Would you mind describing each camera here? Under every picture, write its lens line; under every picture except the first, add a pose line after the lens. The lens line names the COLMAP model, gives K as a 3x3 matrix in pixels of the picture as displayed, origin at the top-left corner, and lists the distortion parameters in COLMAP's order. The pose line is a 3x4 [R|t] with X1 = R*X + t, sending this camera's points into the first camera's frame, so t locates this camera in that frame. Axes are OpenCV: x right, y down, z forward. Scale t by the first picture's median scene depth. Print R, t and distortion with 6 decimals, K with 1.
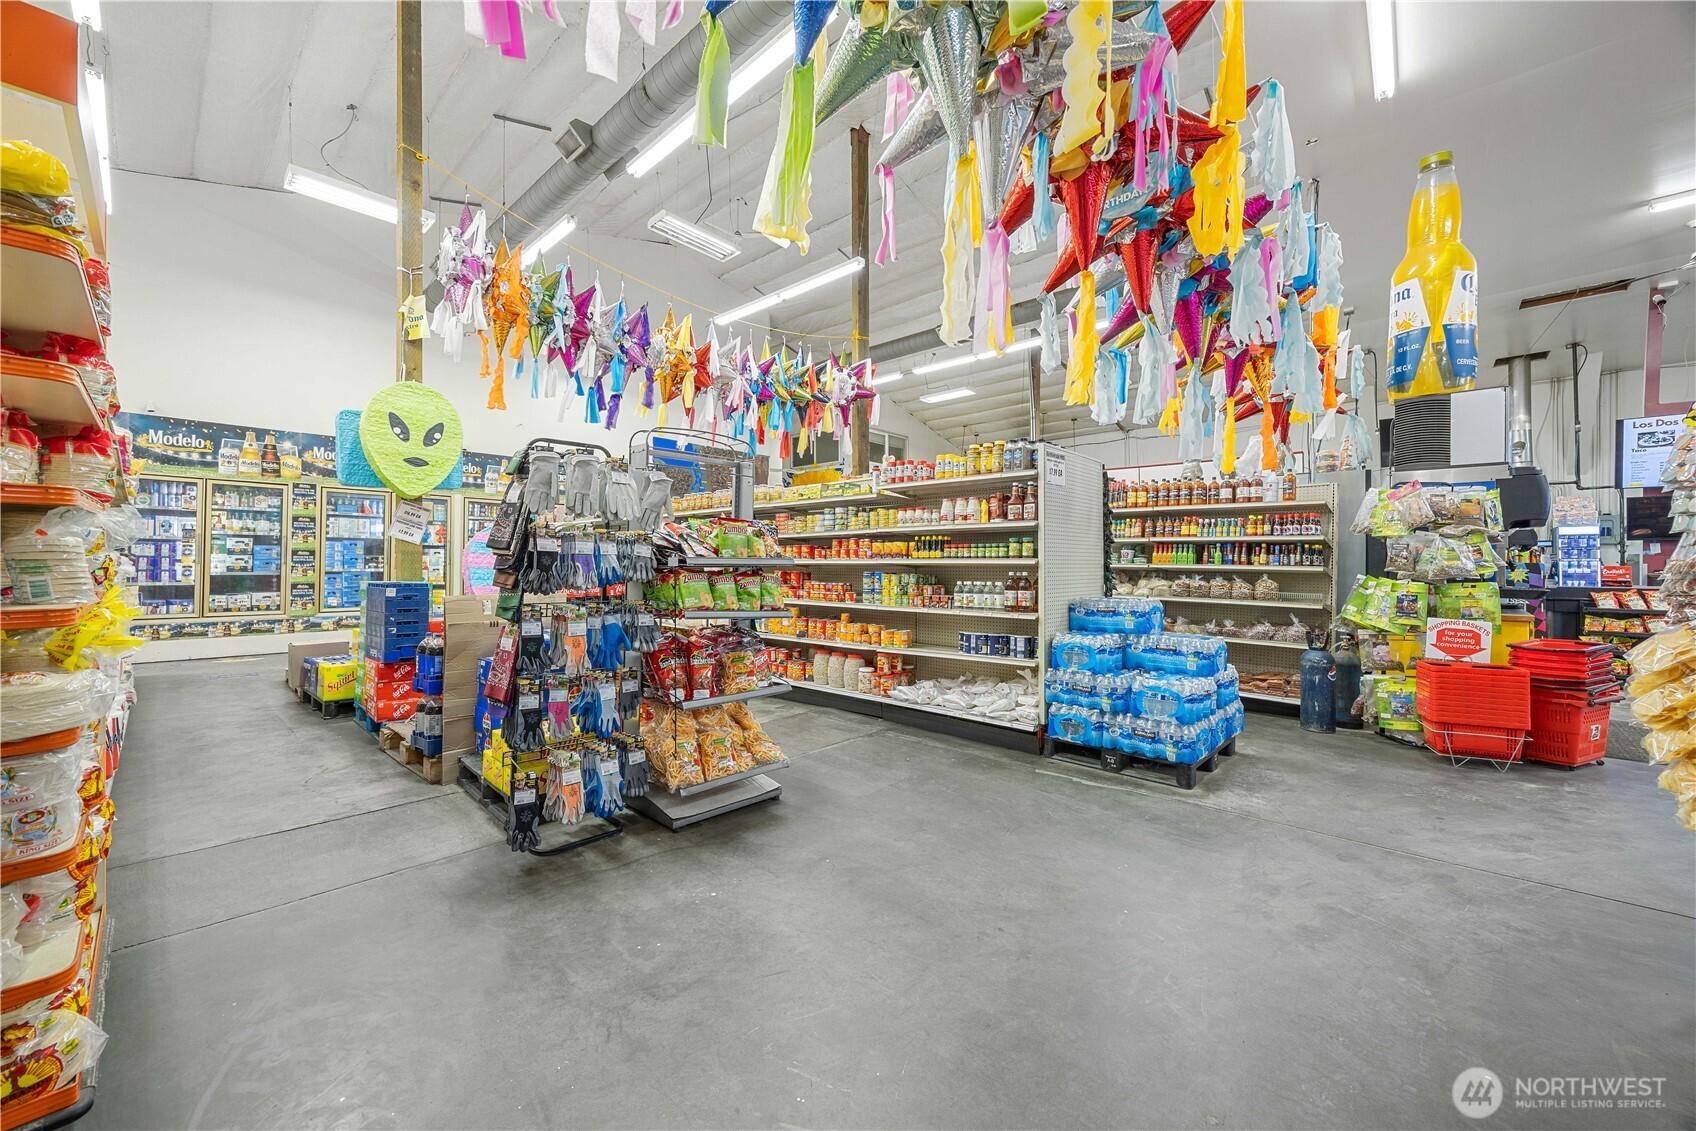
lens RADIAL K [[646.9, 0, 847.2], [0, 646.9, 558.4], [0, 0, 1]] dist [-0.008018, -0.000379]
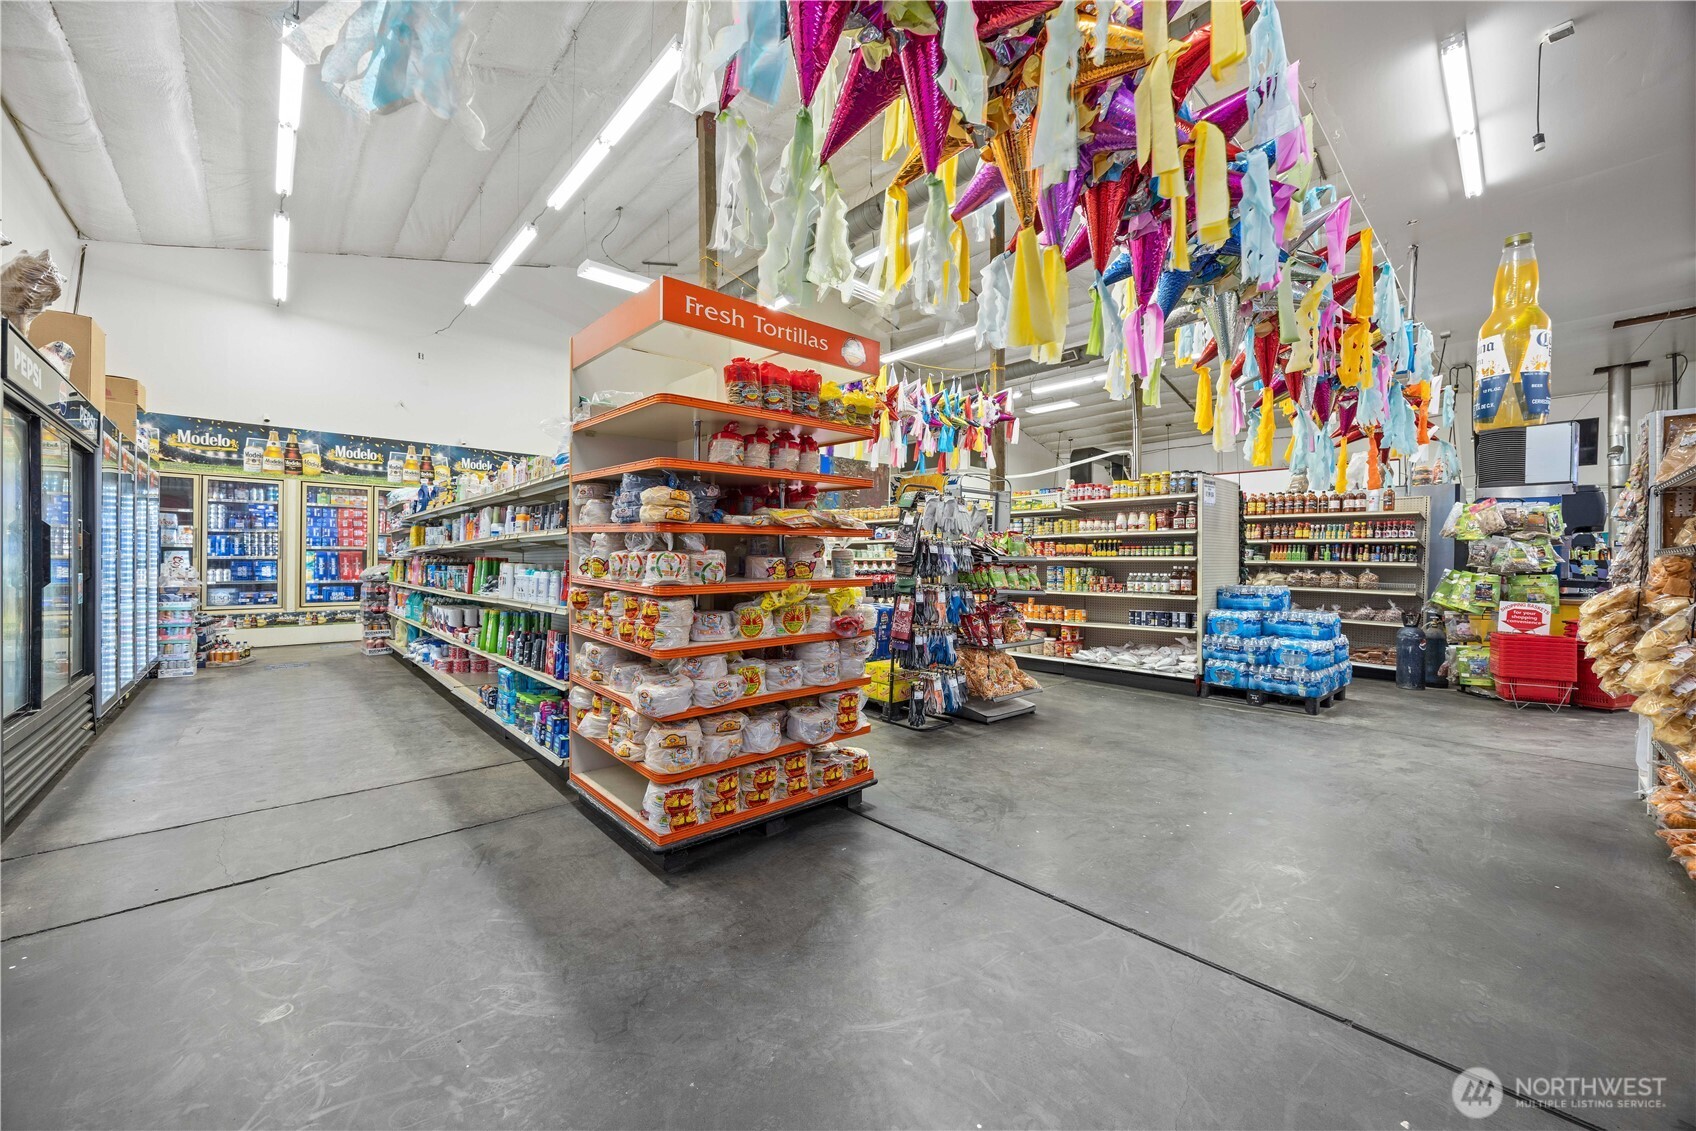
lens RADIAL K [[646.9, 0, 843.1], [0, 646.9, 565.8], [0, 0, 1]] dist [-0.008018, -0.000379]
pose [[0.995533, 0.001129, -0.094411, -0.309662], [0.000449, 0.999860, 0.016700, -0.003405], [0.094417, -0.016668, 0.995393, -0.426245]]
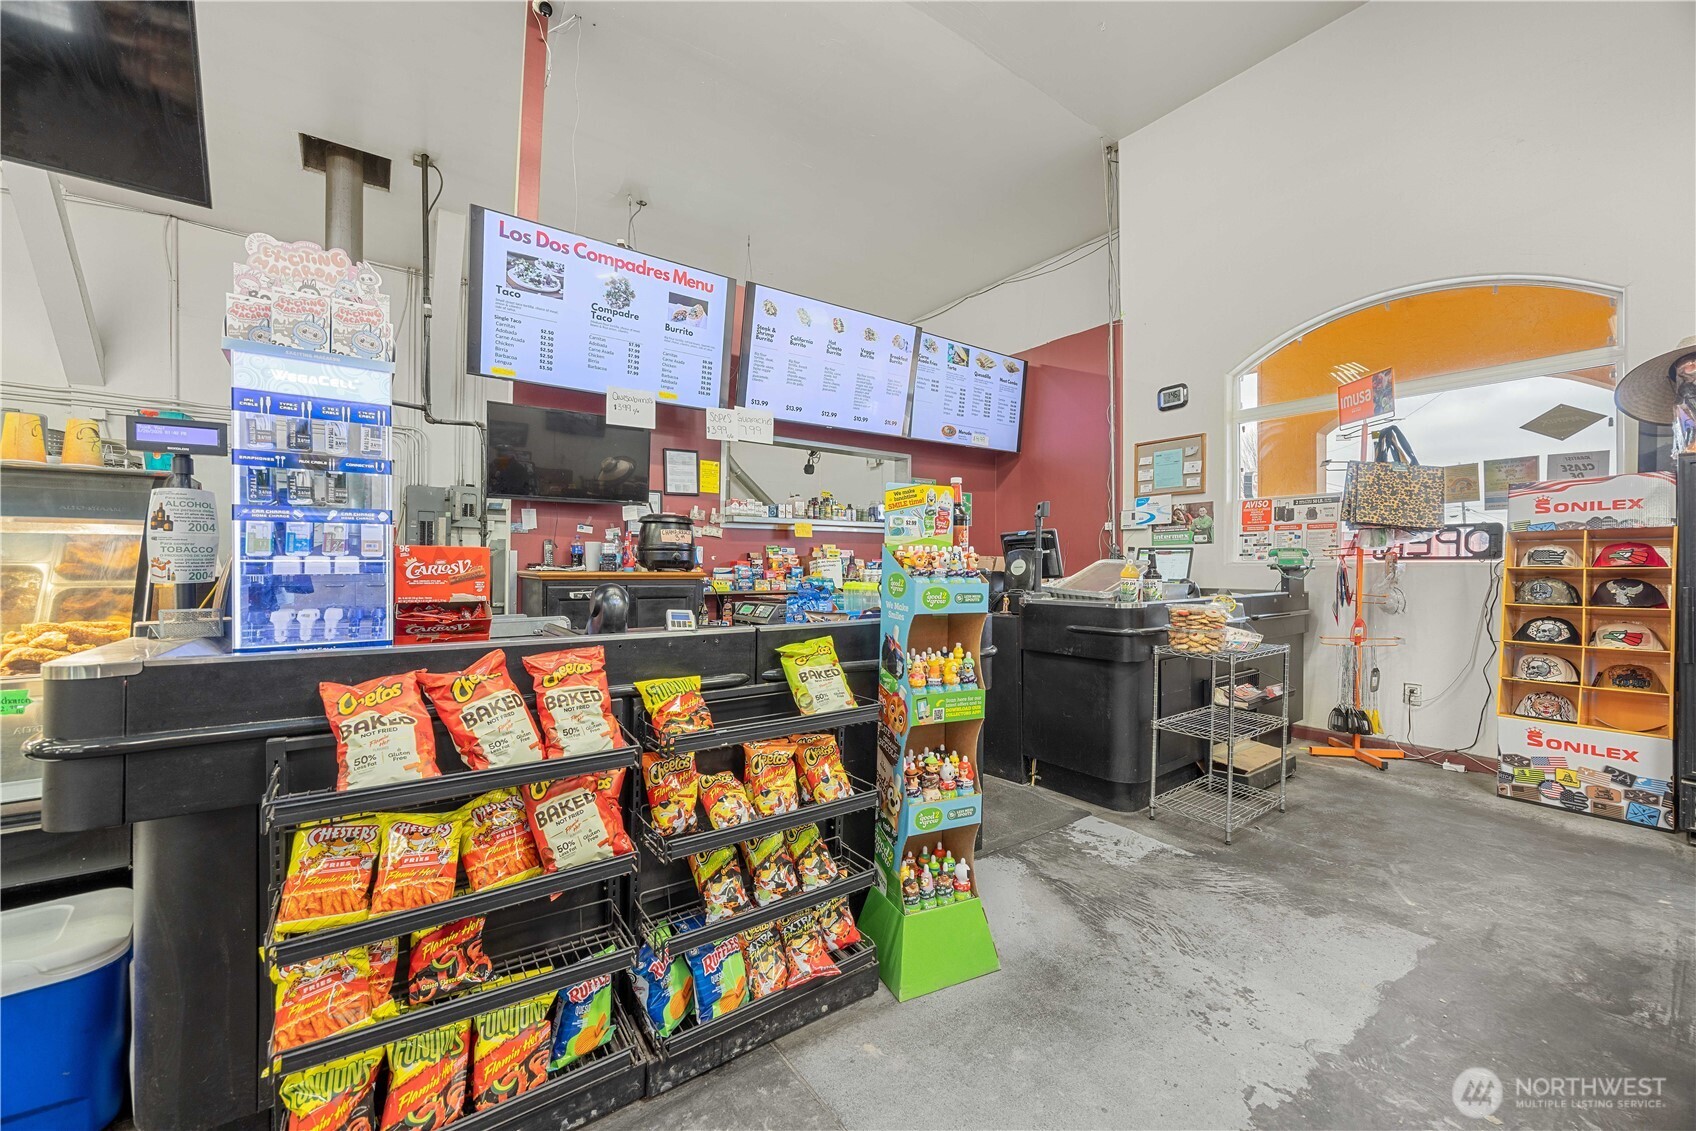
lens RADIAL K [[646.9, 0, 843.9], [0, 646.9, 565.1], [0, 0, 1]] dist [-0.008018, -0.000379]
pose [[0.188773, -0.001797, 0.982019, 0.645338], [-0.011364, 0.999927, 0.004014, 0.011249], [-0.981955, -0.011917, 0.188739, 0.523223]]
